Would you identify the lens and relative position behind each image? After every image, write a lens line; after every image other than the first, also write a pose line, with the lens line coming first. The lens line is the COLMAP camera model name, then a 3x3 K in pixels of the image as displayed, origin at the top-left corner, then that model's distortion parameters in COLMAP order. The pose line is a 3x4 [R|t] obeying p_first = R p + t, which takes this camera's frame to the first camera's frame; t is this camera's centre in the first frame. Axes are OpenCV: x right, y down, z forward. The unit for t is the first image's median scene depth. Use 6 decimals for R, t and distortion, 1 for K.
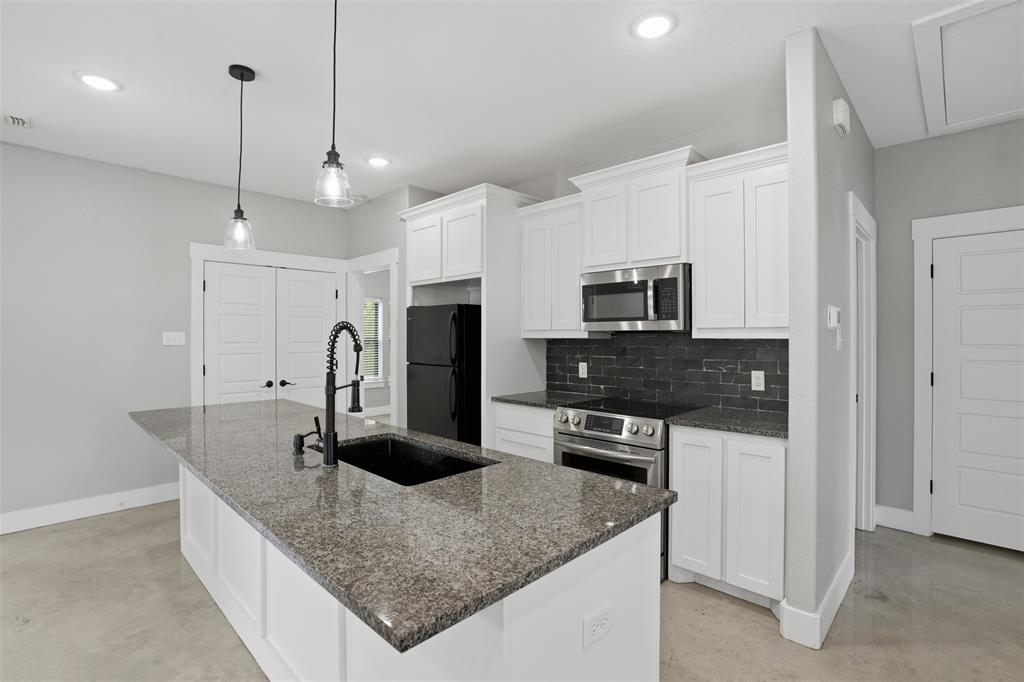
lens RADIAL K [[471.7, 0, 514.9], [0, 471.7, 337.0], [0, 0, 1]] dist [-0.039191, 0.000485]
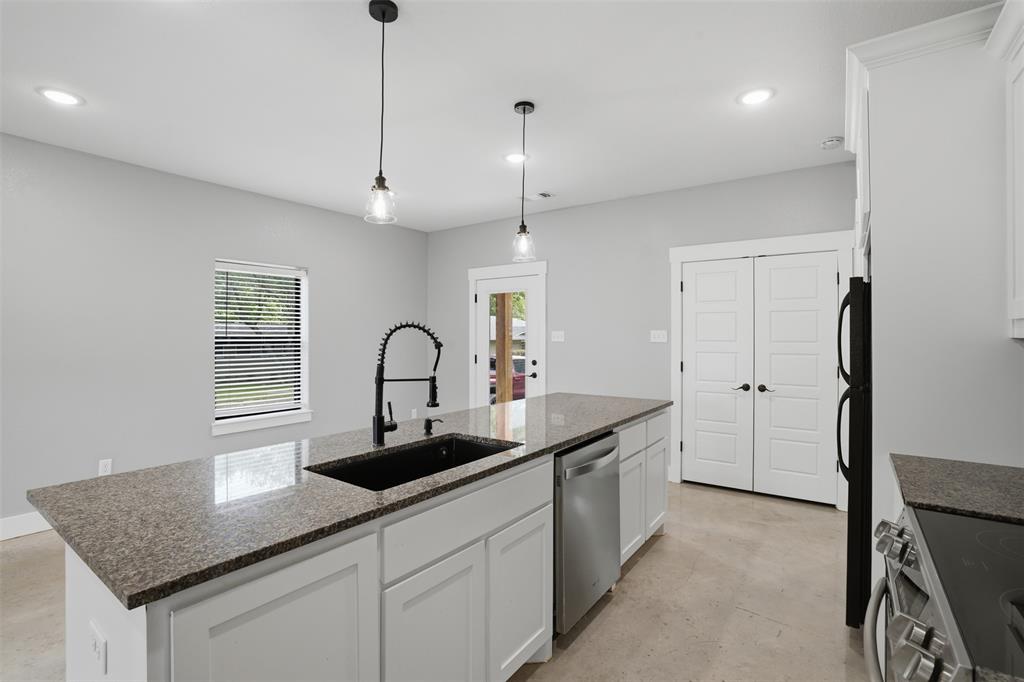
lens RADIAL K [[477.3, 0, 517.7], [0, 477.3, 337.6], [0, 0, 1]] dist [-0.026704, 0.000848]
pose [[0.161221, 0.006659, -0.986896, 0.377438], [-0.001475, 0.999978, 0.006506, -0.000764], [0.986917, 0.000407, 0.161227, 0.517073]]
